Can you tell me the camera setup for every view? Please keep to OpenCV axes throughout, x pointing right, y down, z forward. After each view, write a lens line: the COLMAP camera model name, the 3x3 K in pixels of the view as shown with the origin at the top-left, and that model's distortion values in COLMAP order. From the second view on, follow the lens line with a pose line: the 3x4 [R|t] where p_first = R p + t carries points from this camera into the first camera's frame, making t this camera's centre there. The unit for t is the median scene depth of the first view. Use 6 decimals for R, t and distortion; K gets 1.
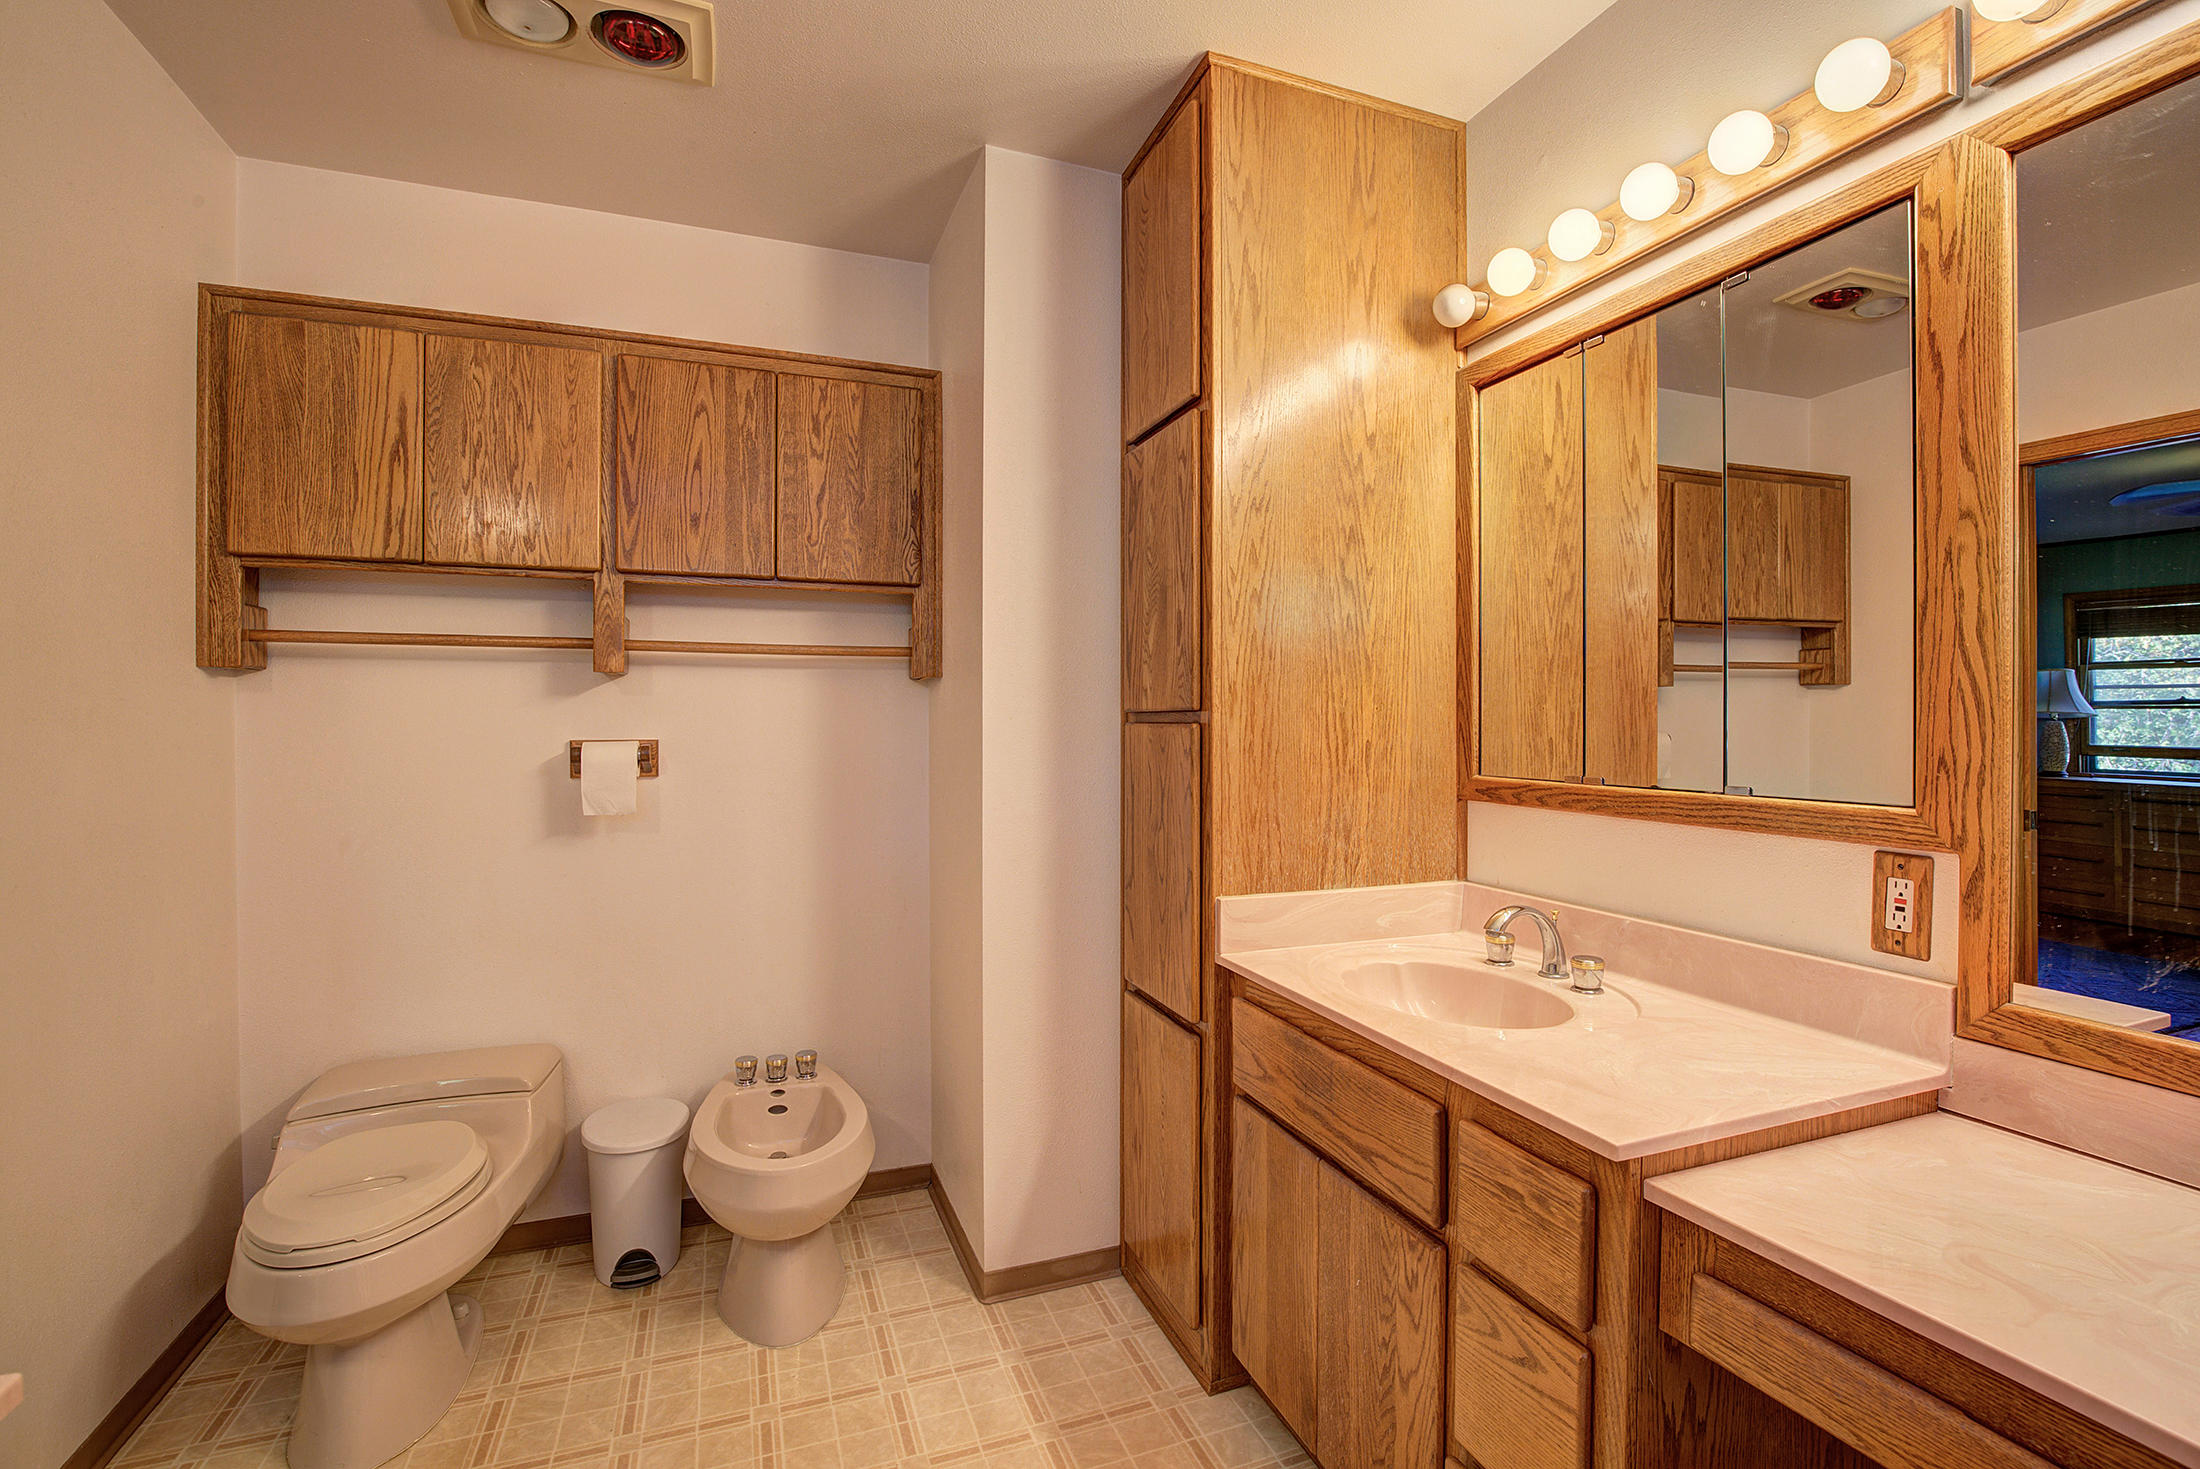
lens RADIAL K [[1012.5, 0, 1117.4], [0, 1012.5, 714.8], [0, 0, 1]] dist [0.002202, 0.000480]
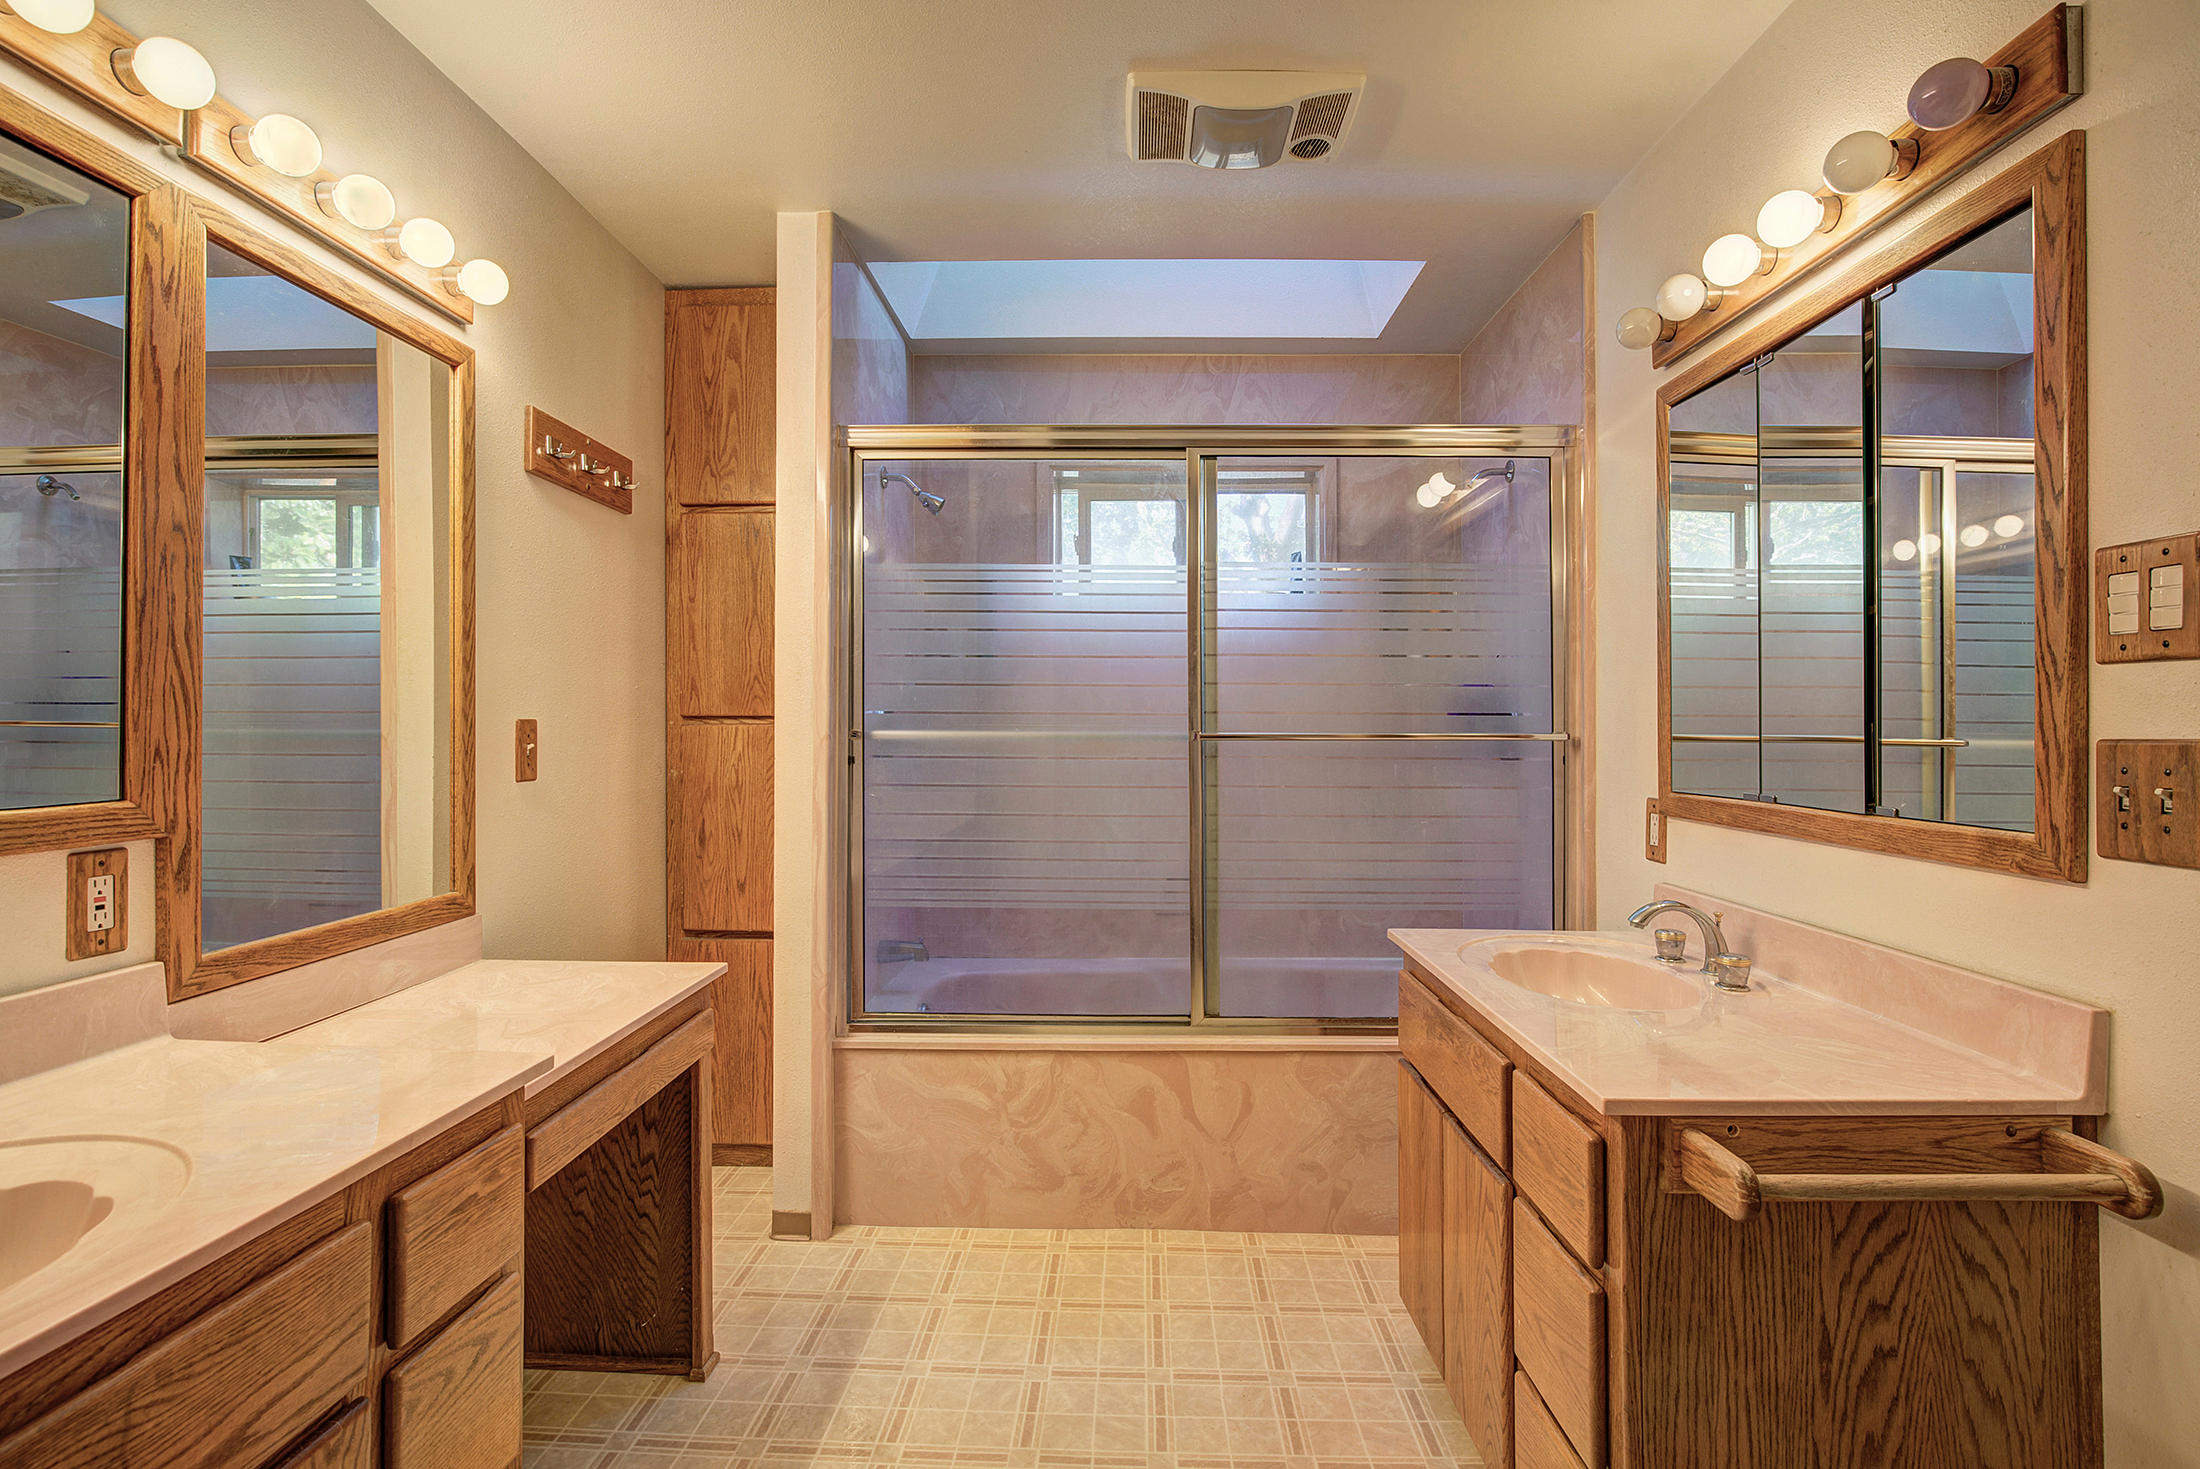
lens RADIAL K [[1012.5, 0, 1114.6], [0, 1012.5, 727.5], [0, 0, 1]] dist [0.002202, 0.000480]
pose [[-0.909032, 0.005162, 0.416694, -0.543436], [0.006339, 0.999979, 0.001440, 0.024768], [-0.416678, 0.003950, -0.909046, 1.546354]]
